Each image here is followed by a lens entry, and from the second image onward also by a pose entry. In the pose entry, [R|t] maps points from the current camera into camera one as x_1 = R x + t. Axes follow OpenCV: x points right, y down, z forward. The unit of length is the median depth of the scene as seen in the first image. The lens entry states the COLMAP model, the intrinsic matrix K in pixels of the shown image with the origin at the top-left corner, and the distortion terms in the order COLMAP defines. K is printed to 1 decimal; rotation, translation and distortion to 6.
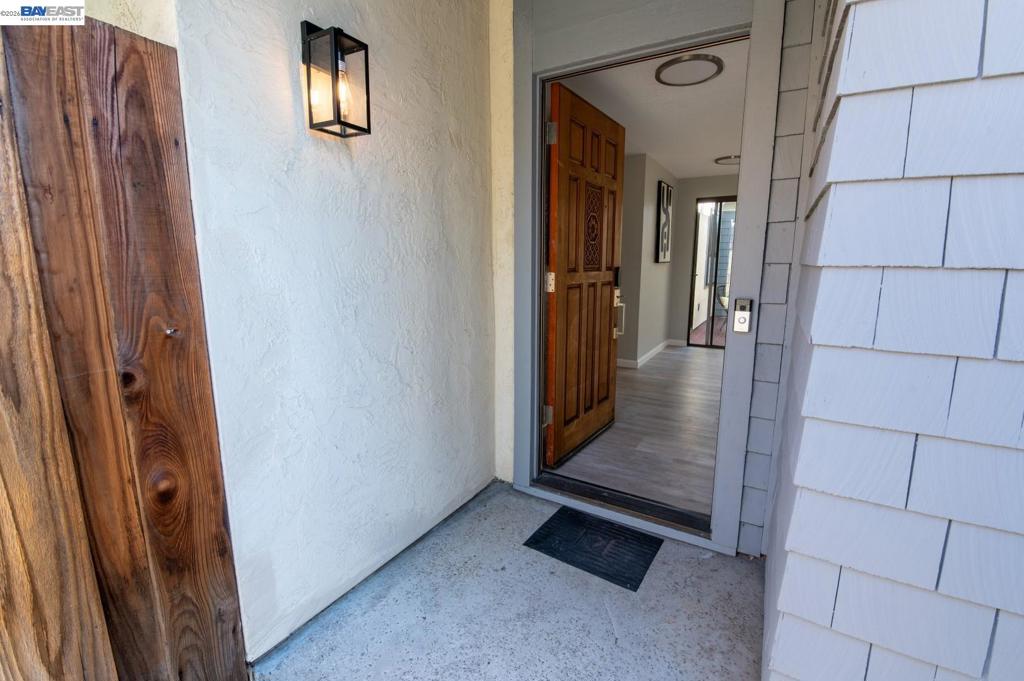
lens RADIAL K [[440.7, 0, 517.5], [0, 440.7, 335.6], [0, 0, 1]] dist [-0.006013, -0.008719]
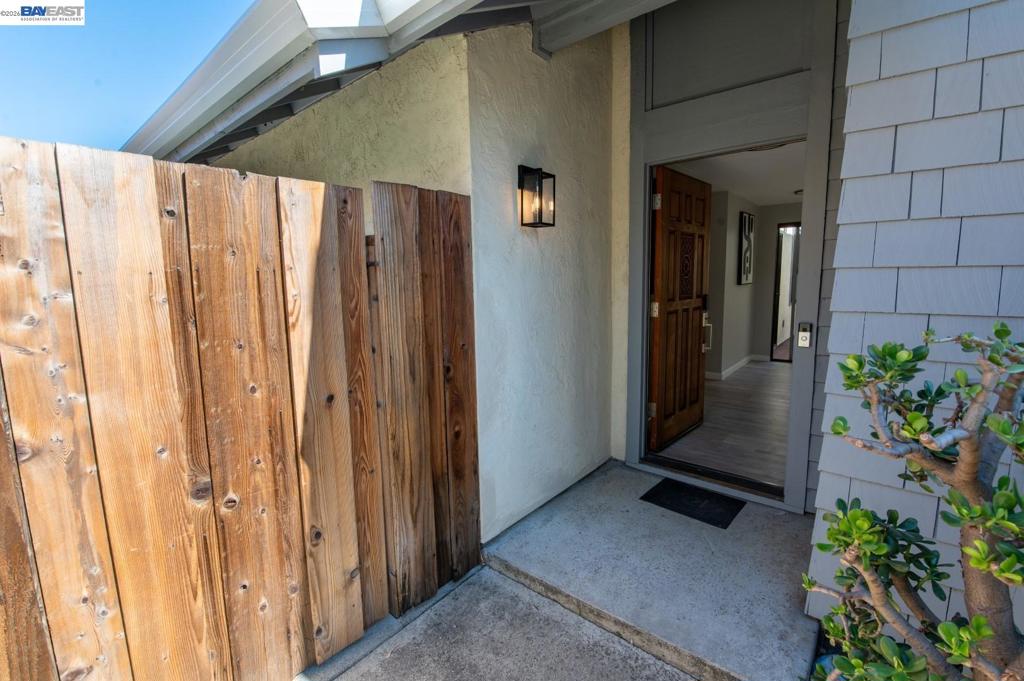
lens RADIAL K [[440.7, 0, 519.7], [0, 440.7, 337.6], [0, 0, 1]] dist [-0.006013, -0.008719]
pose [[0.987517, 0.000432, -0.157511, -0.144580], [-0.005219, 0.999537, -0.029980, 0.007837], [0.157425, 0.030428, 0.987062, -0.461479]]
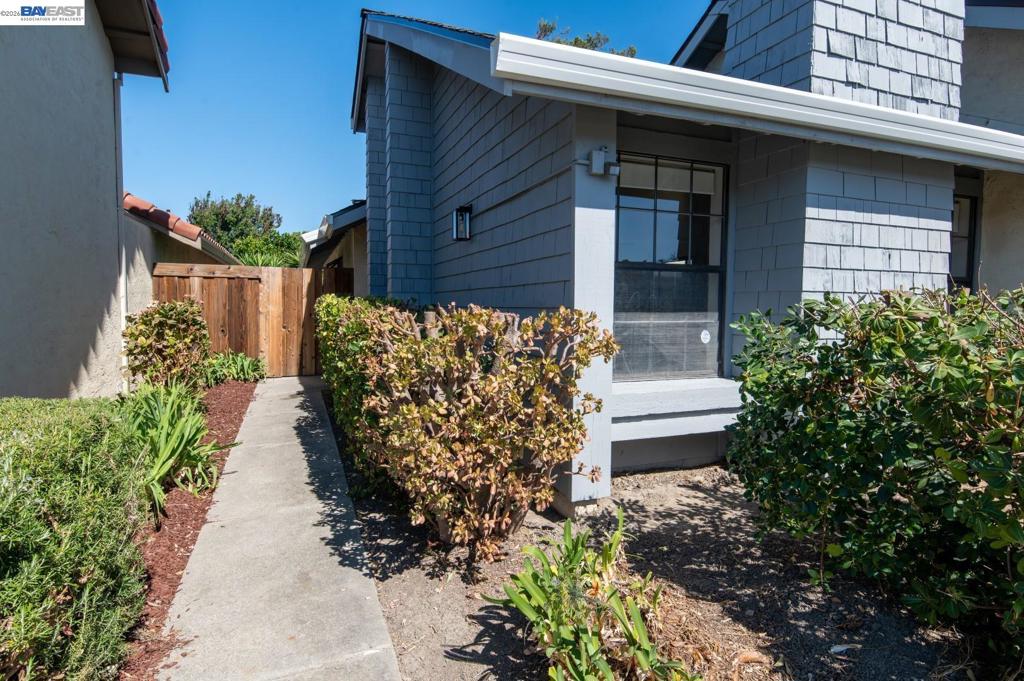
lens RADIAL K [[560.3, 0, 527.1], [0, 560.3, 338.1], [0, 0, 1]] dist [0.015937, -0.008769]
pose [[0.797879, 0.045841, -0.601072, 3.744586], [-0.111930, 0.991031, -0.072998, 0.440740], [0.592335, 0.125521, 0.795854, -2.400424]]
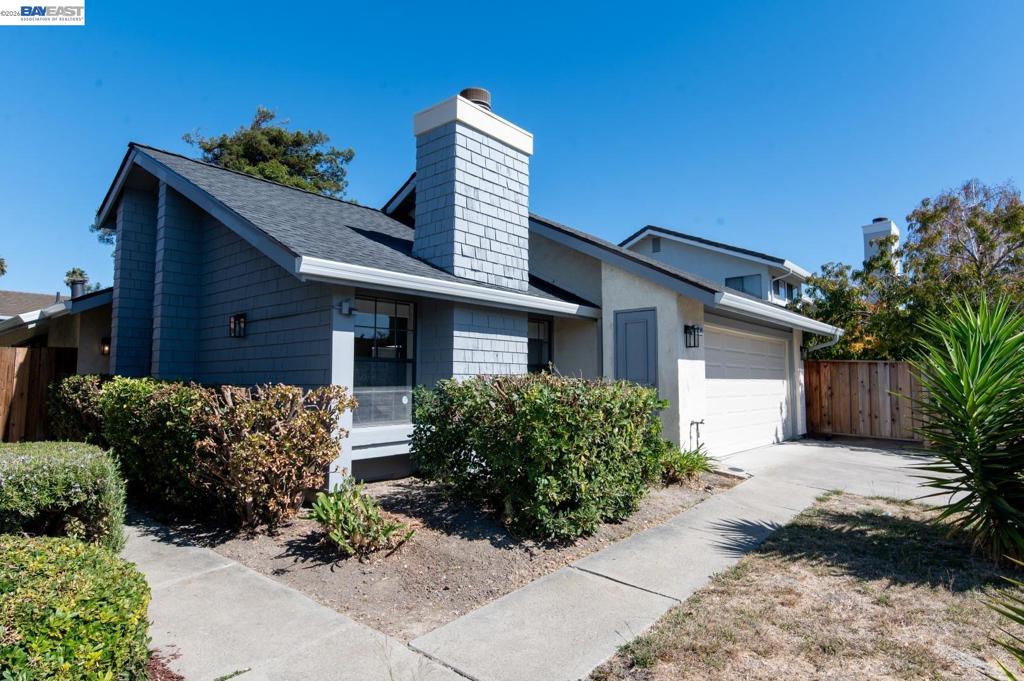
lens RADIAL K [[560.3, 0, 522.7], [0, 560.3, 337.9], [0, 0, 1]] dist [0.015937, -0.008769]
pose [[0.987092, -0.009247, -0.159886, 4.324020], [-0.029508, 0.970739, -0.238316, 0.650499], [0.157411, 0.239958, 0.957936, -3.723112]]
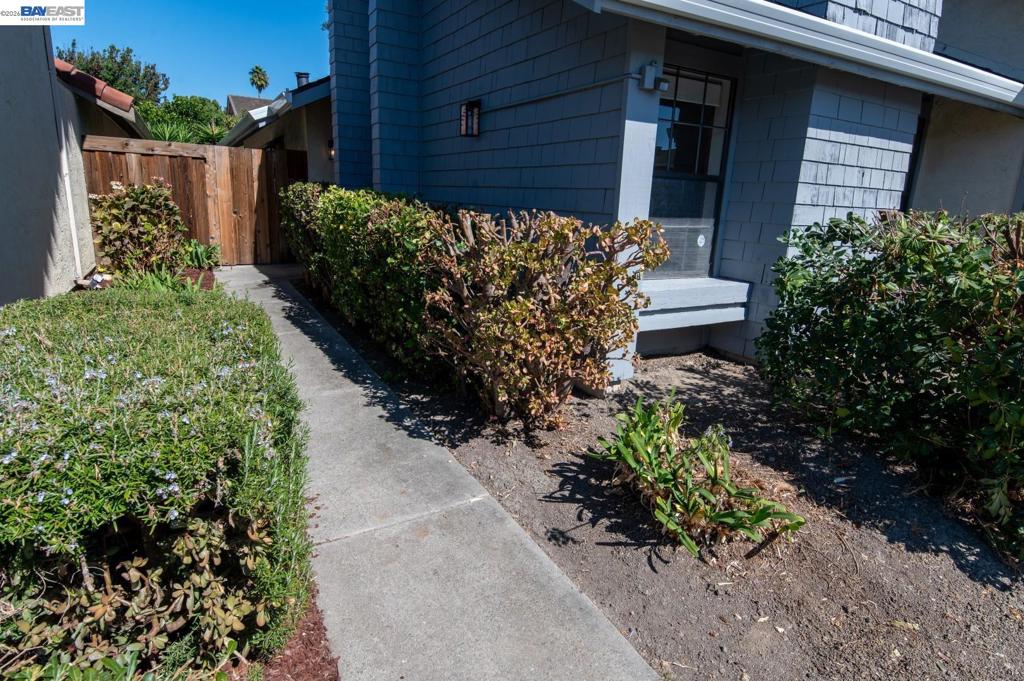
lens RADIAL K [[560.3, 0, 524.6], [0, 560.3, 335.2], [0, 0, 1]] dist [0.015937, -0.008769]
pose [[0.873013, 0.159519, -0.460870, 3.522654], [-0.129036, 0.986869, 0.097151, 0.466009], [0.470316, -0.025346, 0.882134, -2.769442]]
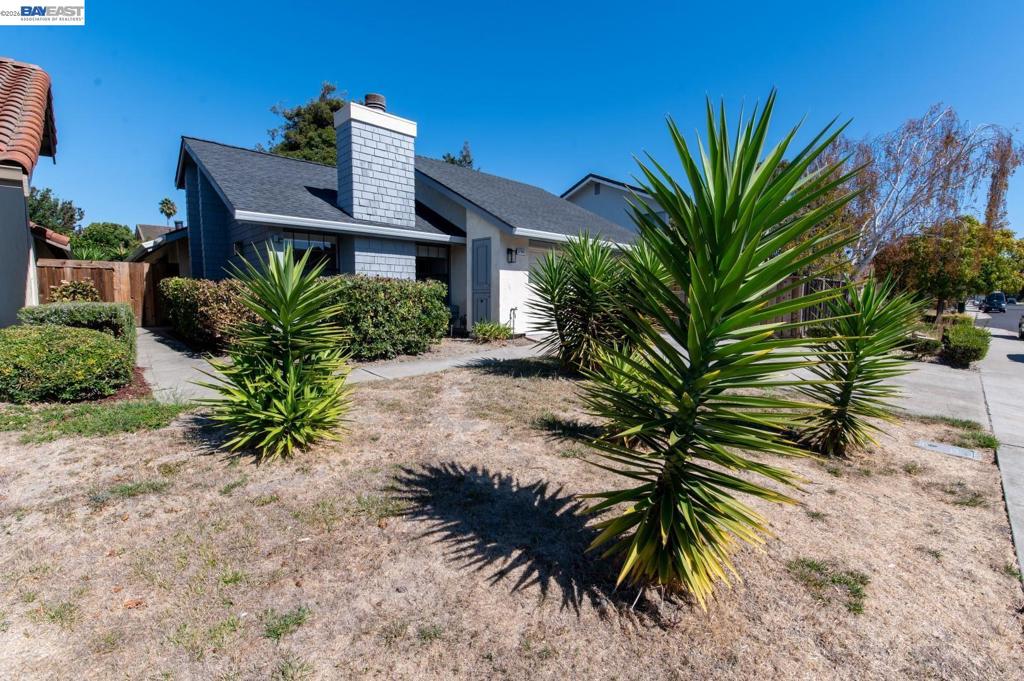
lens RADIAL K [[435.6, 0, 525.3], [0, 435.6, 340.1], [0, 0, 1]] dist [-0.016842, -0.002567]
pose [[0.969577, 0.038456, -0.241747, 6.200439], [-0.054023, 0.996848, -0.058097, 0.885342], [0.238751, 0.069389, 0.968599, -4.398357]]
